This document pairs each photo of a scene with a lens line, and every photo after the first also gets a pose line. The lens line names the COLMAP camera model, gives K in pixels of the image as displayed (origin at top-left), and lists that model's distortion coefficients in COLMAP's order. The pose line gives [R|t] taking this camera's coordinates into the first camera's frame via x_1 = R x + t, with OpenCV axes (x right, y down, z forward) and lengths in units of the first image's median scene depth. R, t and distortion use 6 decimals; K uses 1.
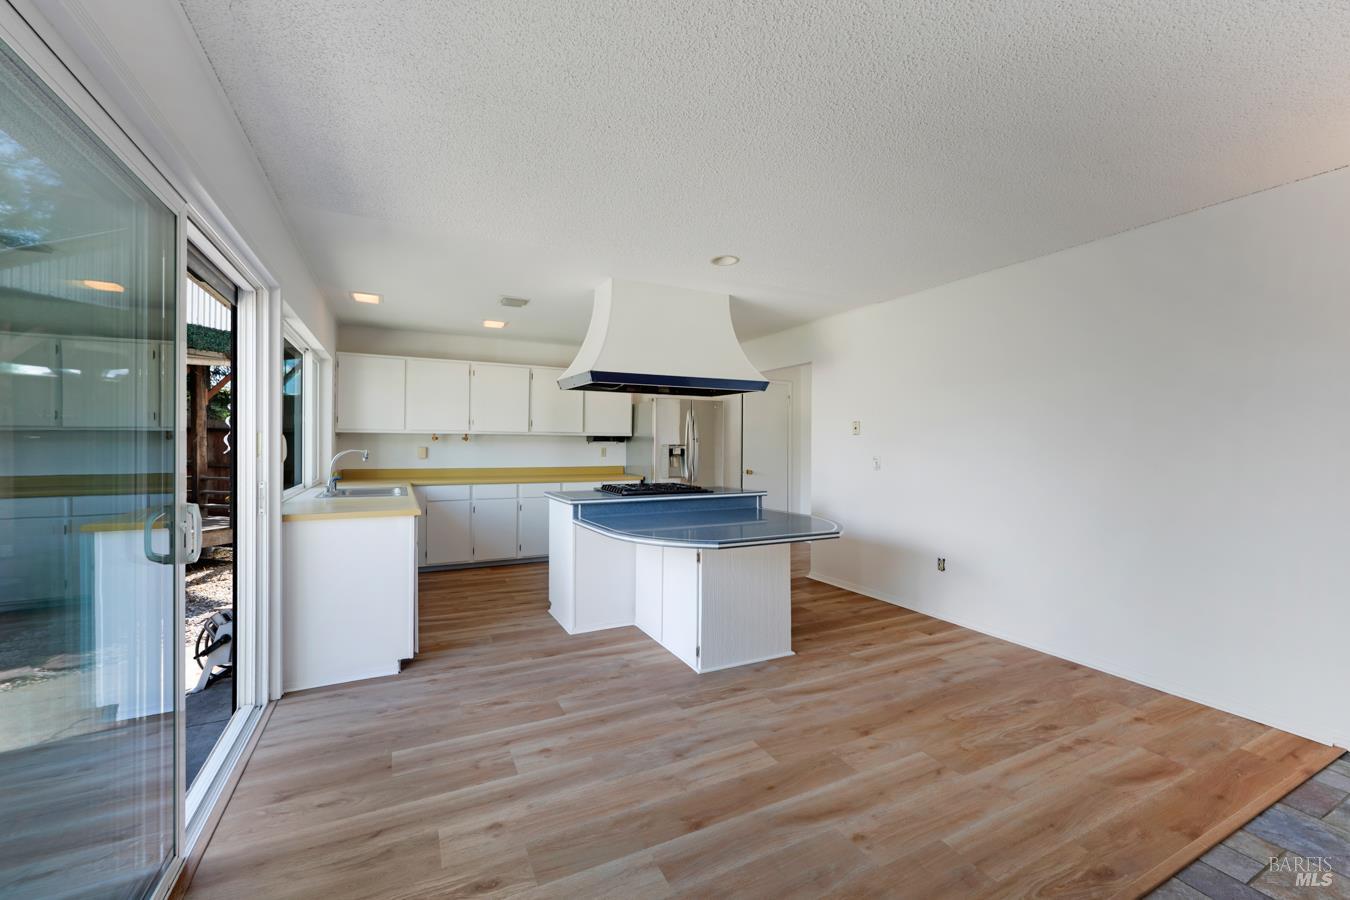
lens RADIAL K [[537.2, 0, 667.6], [0, 537.2, 448.0], [0, 0, 1]] dist [0.000061, 0.000301]
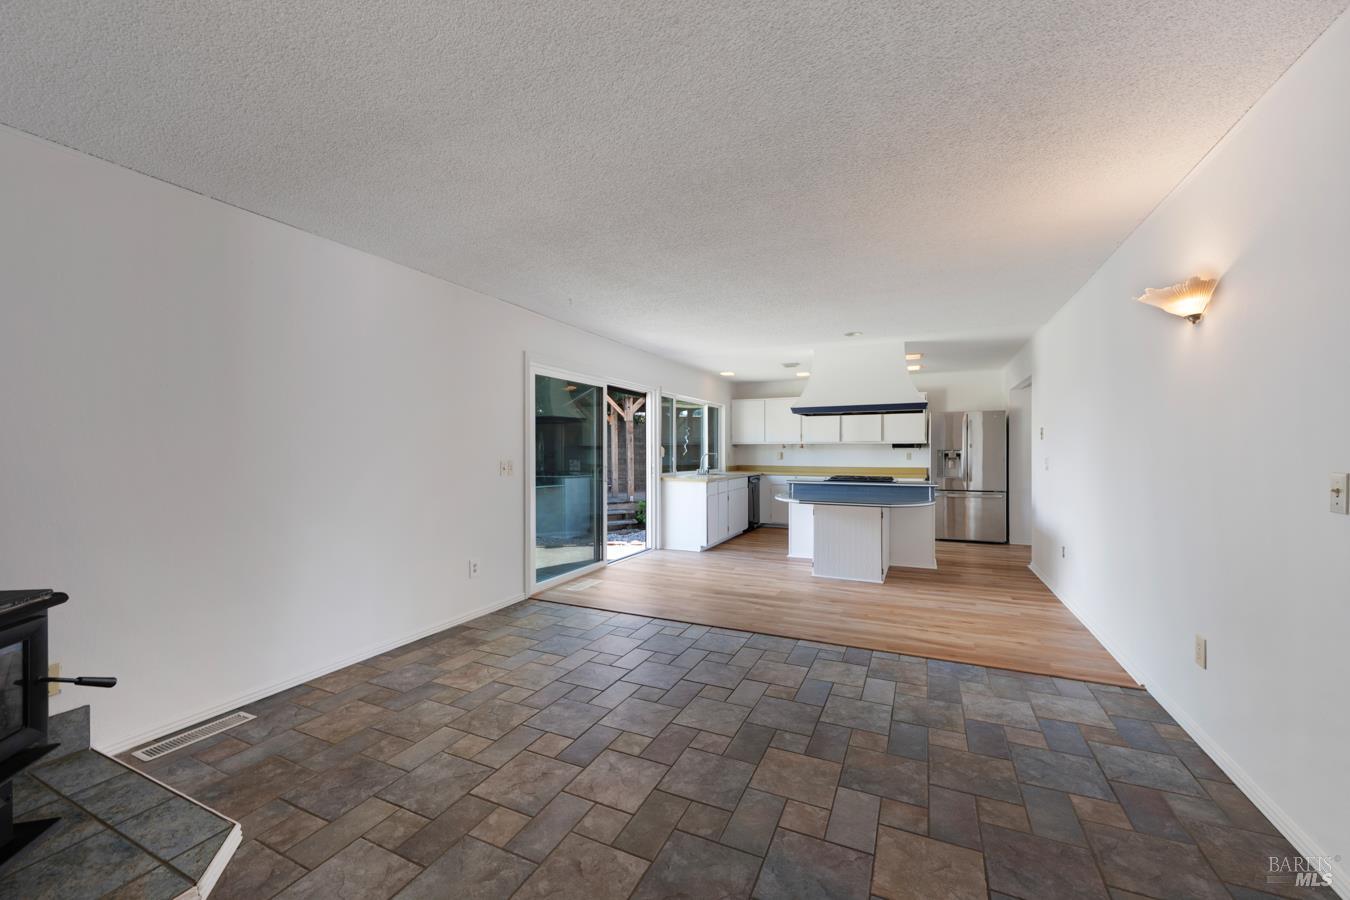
lens RADIAL K [[537.2, 0, 680.2], [0, 537.2, 450.4], [0, 0, 1]] dist [0.000061, 0.000301]
pose [[0.624000, -0.008413, -0.781379, 1.297602], [-0.001074, 0.999932, -0.011624, 0.023316], [0.781424, 0.008092, 0.623948, -0.508342]]
